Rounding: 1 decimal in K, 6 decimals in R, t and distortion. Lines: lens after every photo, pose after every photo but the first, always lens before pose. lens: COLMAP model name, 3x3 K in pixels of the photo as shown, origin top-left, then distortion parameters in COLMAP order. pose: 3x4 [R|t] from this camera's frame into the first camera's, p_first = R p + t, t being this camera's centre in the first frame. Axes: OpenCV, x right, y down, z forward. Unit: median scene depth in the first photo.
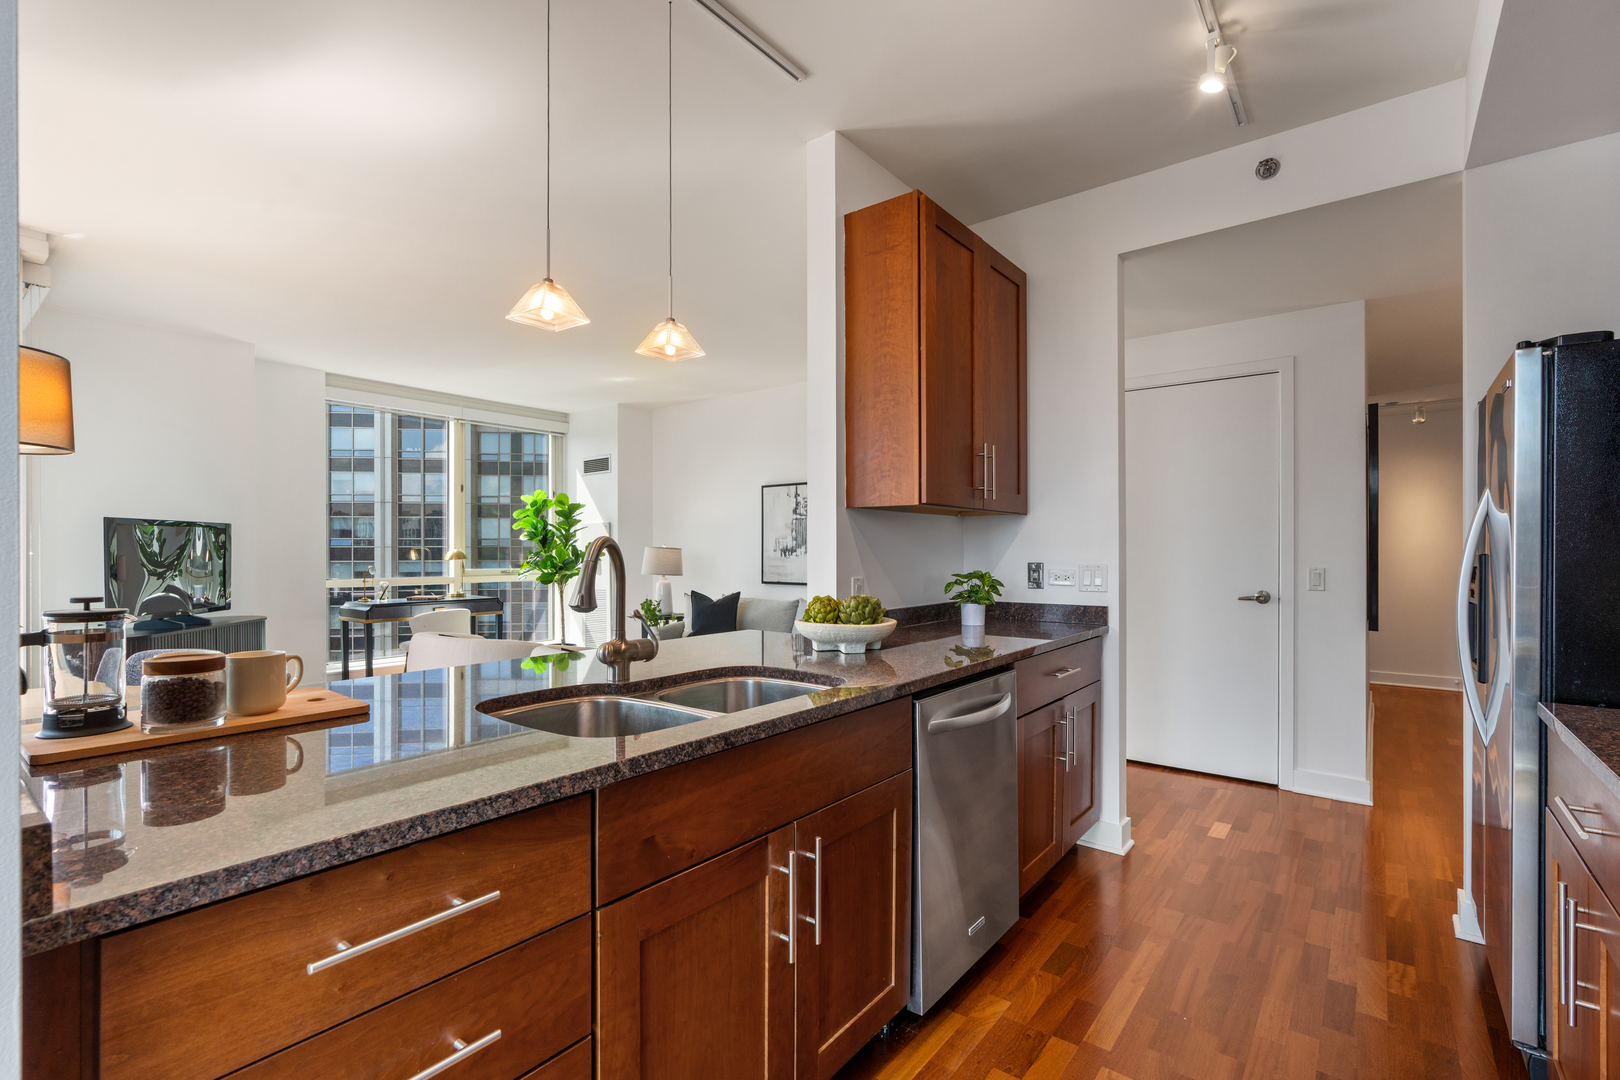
lens RADIAL K [[722.3, 0, 801.9], [0, 722.3, 541.2], [0, 0, 1]] dist [-0.003821, 0.000412]
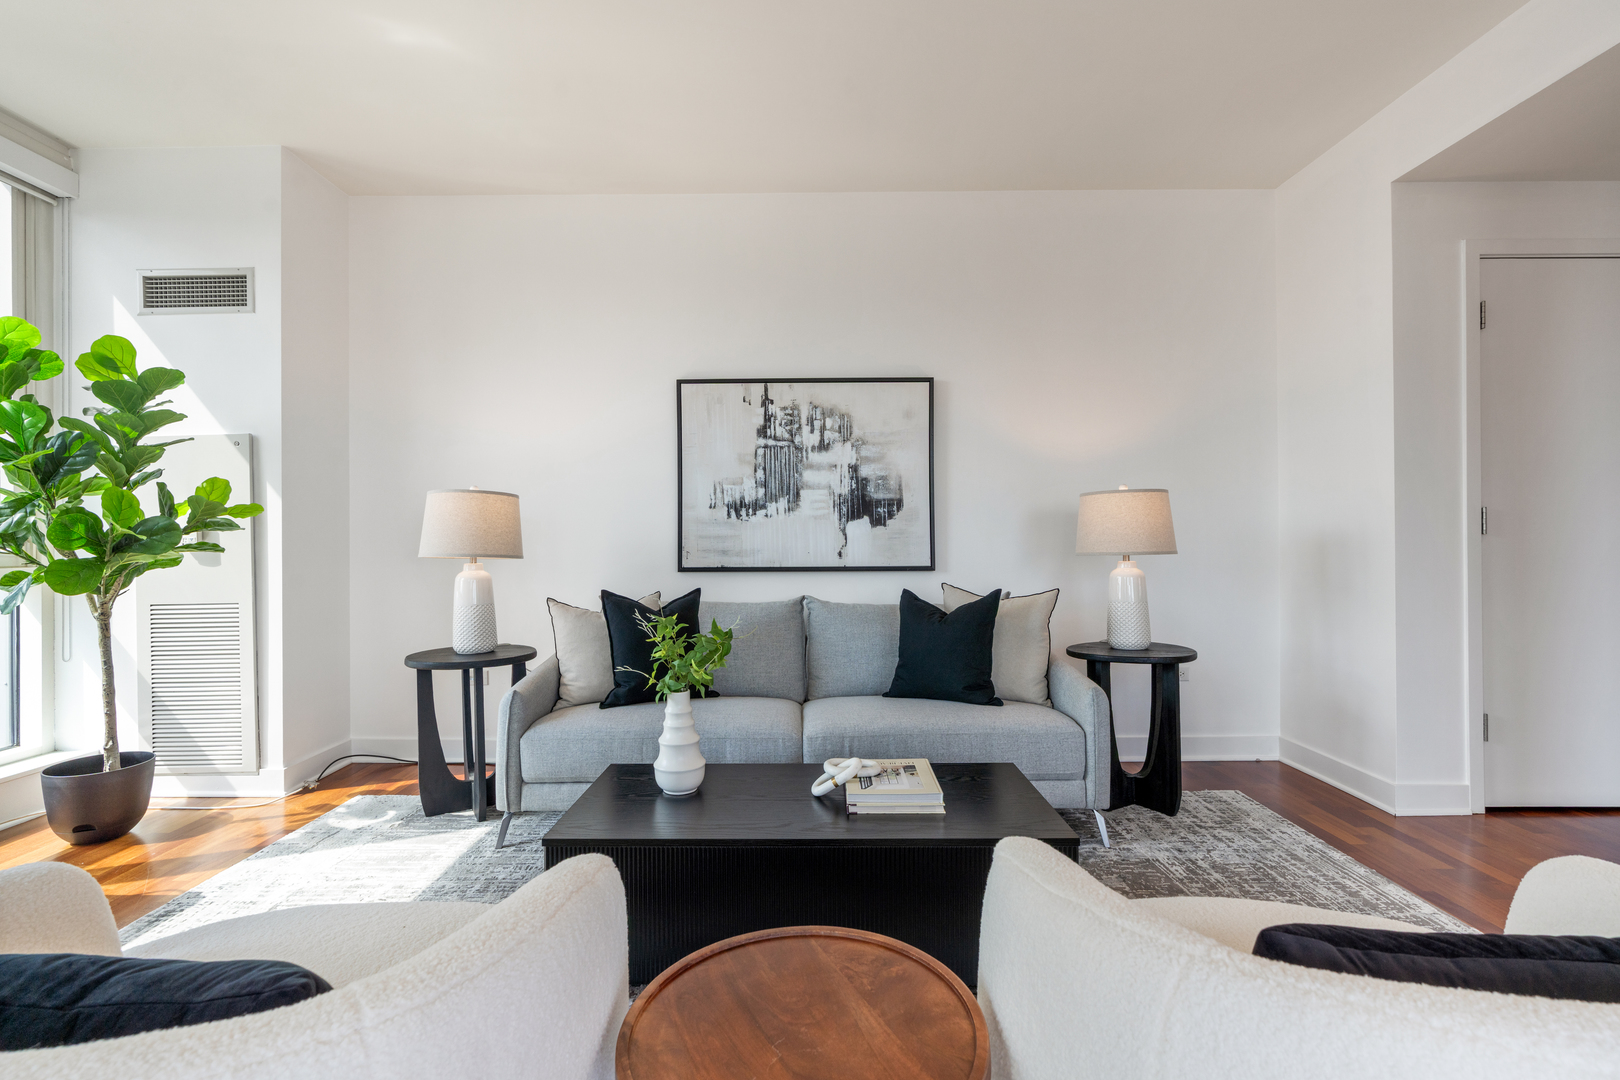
lens RADIAL K [[727.2, 0, 806.3], [0, 727.2, 543.1], [0, 0, 1]] dist [-0.007321, -0.000284]
pose [[0.786752, -0.006184, 0.617238, -0.302976], [-0.002342, 0.999913, 0.013003, 0.031729], [-0.617265, -0.011676, 0.786669, 0.545299]]
